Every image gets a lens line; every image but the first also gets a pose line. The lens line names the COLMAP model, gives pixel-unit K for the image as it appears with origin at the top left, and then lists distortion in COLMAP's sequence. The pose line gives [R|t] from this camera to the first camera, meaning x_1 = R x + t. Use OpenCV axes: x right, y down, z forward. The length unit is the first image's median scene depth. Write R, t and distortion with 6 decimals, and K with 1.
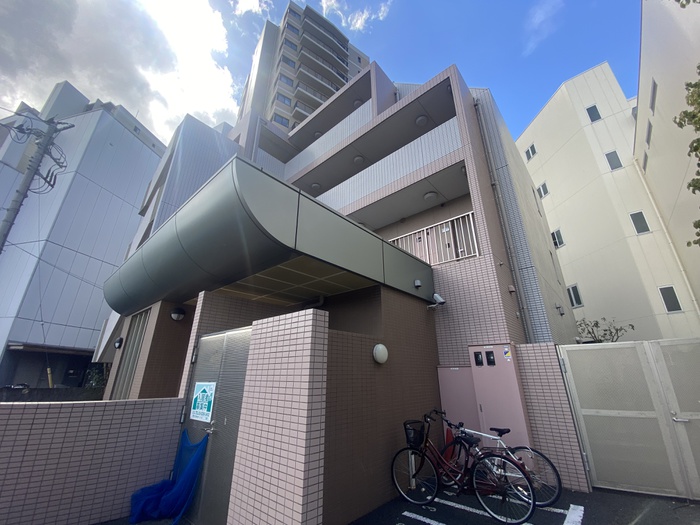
lens RADIAL K [[284.0, 0, 348.7], [0, 284.0, 262.5], [0, 0, 1]] dist [0.023390, -0.022286]
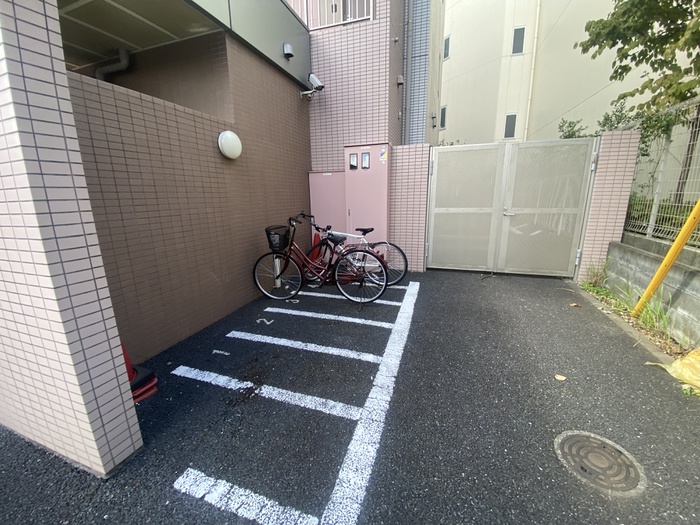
lens RADIAL K [[284.0, 0, 348.7], [0, 284.0, 262.5], [0, 0, 1]] dist [0.023390, -0.022286]
pose [[0.919197, -0.108092, 0.378673, 0.086448], [-0.124853, 0.831990, 0.540560, 0.151375], [-0.373482, -0.544159, 0.751267, 0.207815]]
